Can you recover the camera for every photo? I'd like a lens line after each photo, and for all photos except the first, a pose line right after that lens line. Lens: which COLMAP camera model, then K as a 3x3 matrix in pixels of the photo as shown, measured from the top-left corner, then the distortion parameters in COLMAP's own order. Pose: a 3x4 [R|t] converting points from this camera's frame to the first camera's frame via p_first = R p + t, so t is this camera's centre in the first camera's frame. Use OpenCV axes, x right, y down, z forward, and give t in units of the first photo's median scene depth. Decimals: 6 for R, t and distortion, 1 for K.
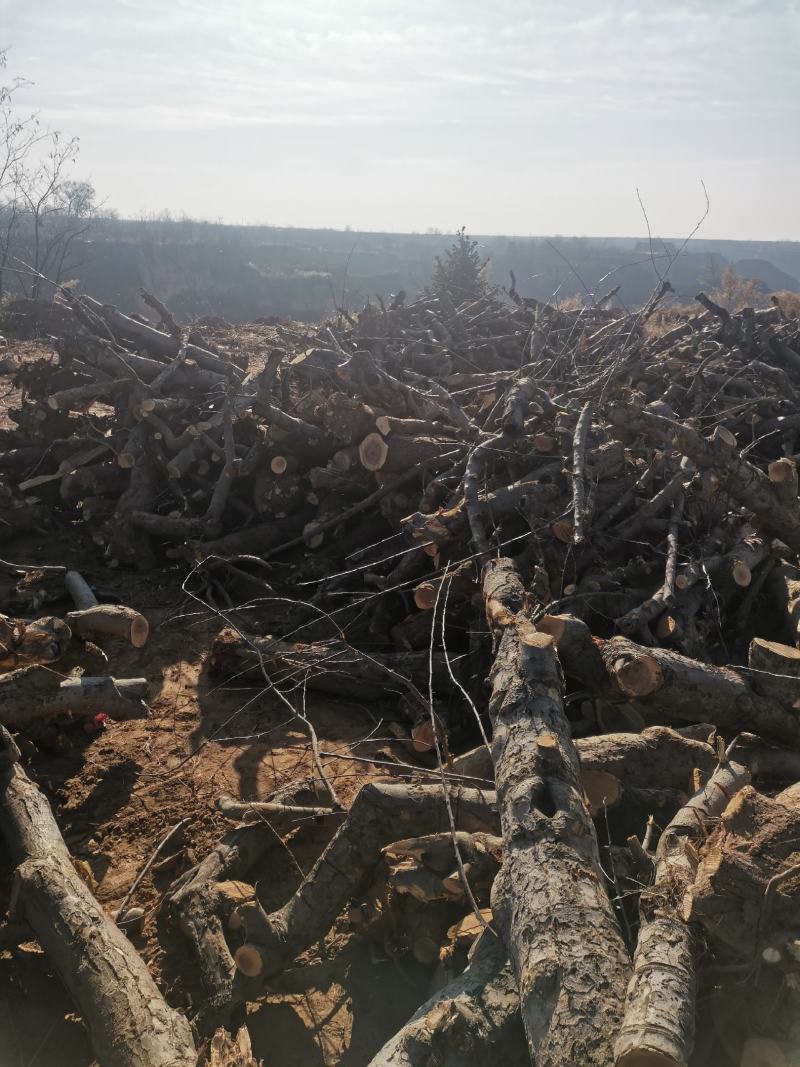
lens RADIAL K [[797.3, 0, 400.0], [0, 797.3, 533.5], [0, 0, 1]] dist [0.045320, -0.028394]
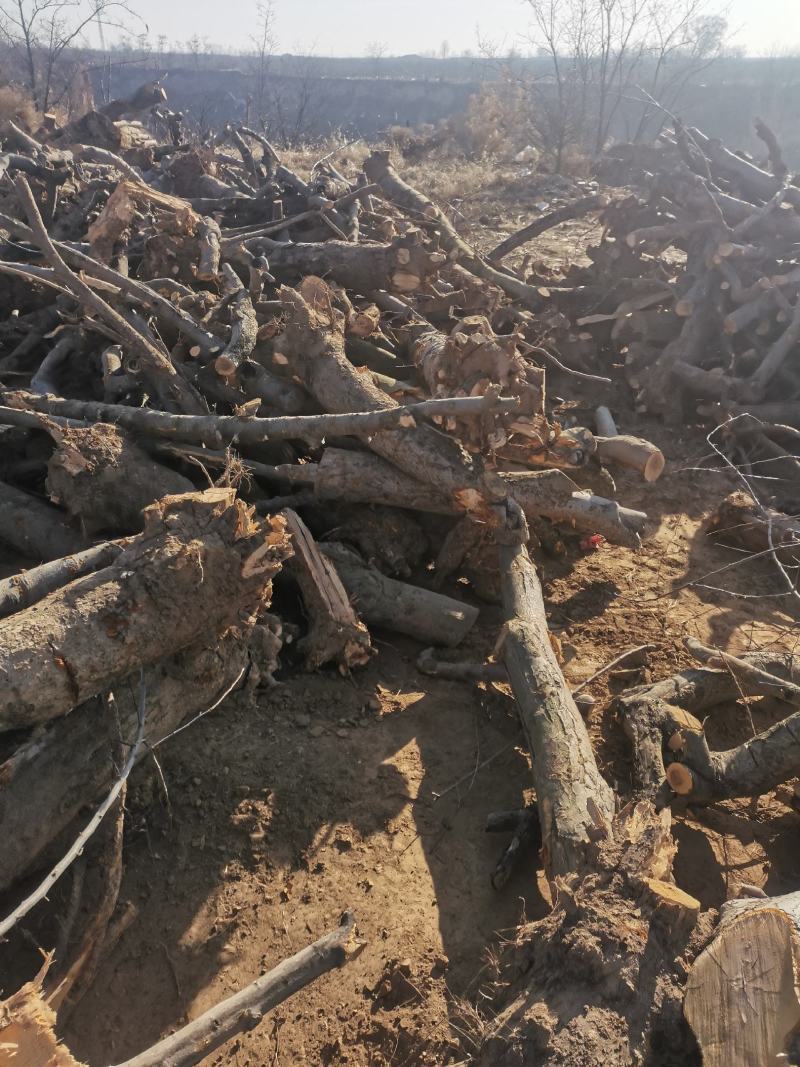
lens RADIAL K [[783.6, 0, 383.2], [0, 783.6, 536.7], [0, 0, 1]] dist [0.050139, -0.050222]
pose [[0.774264, 0.299784, -0.557355, -0.003972], [-0.203537, 0.951855, 0.229226, 0.046216], [0.599239, -0.064039, 0.798005, -0.021792]]
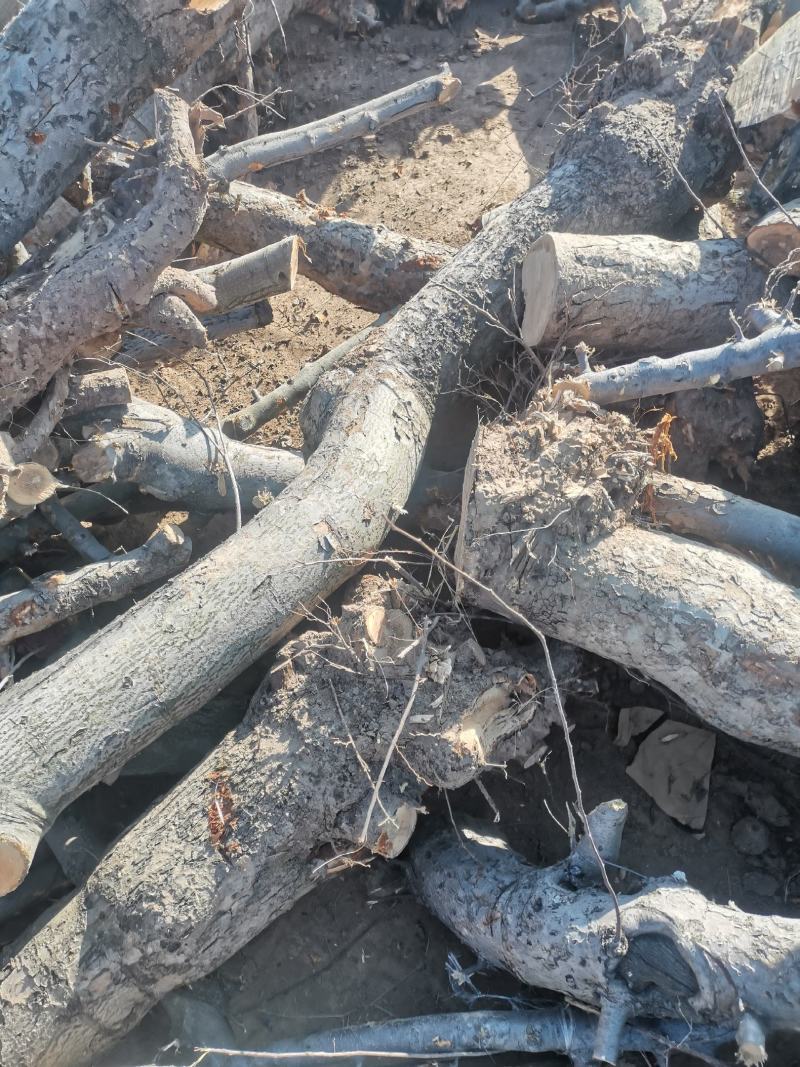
lens RADIAL K [[774.5, 0, 400.0], [0, 774.5, 533.5], [0, 0, 1]] dist [0.026428, -0.001785]
pose [[0.732428, 0.518286, -0.441508, 0.159808], [-0.105776, 0.727218, 0.678207, 0.221474], [0.672578, -0.450037, 0.587457, -0.154364]]
